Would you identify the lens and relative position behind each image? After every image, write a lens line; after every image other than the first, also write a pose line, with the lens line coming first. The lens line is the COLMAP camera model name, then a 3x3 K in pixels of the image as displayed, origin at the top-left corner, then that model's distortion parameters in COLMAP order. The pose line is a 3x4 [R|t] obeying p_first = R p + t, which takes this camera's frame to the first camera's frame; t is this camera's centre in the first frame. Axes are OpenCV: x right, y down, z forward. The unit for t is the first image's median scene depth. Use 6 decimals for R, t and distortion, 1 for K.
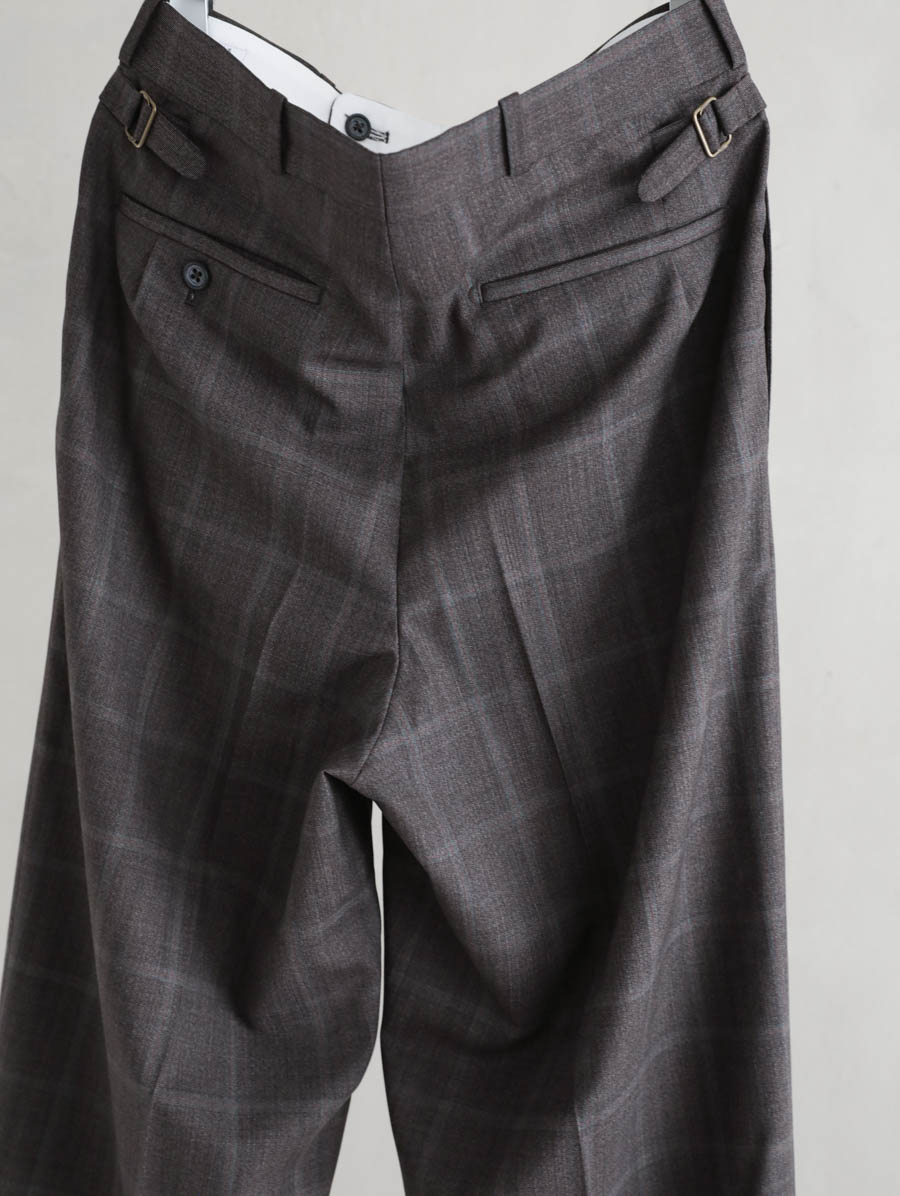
lens RADIAL K [[1761.7, 0, 450.0], [0, 1761.7, 598.0], [0, 0, 1]] dist [0.039056, 0.024849]
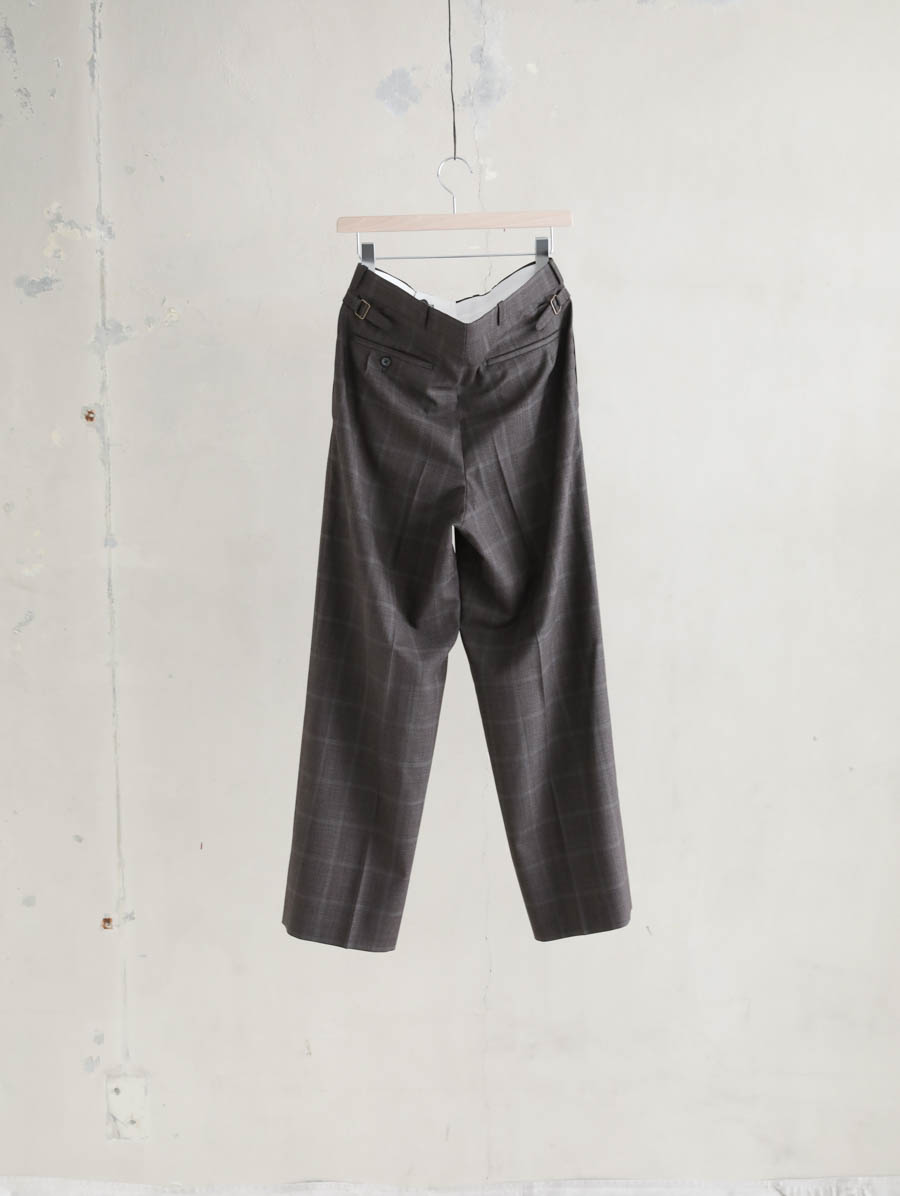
lens RADIAL K [[1761.7, 0, 450.0], [0, 1761.7, 598.0], [0, 0, 1]] dist [0.039056, 0.024849]
pose [[0.970351, -0.088658, 0.224852, -0.733654], [0.088004, 0.996036, 0.012951, 0.177686], [-0.225109, 0.007221, 0.974307, -1.861127]]
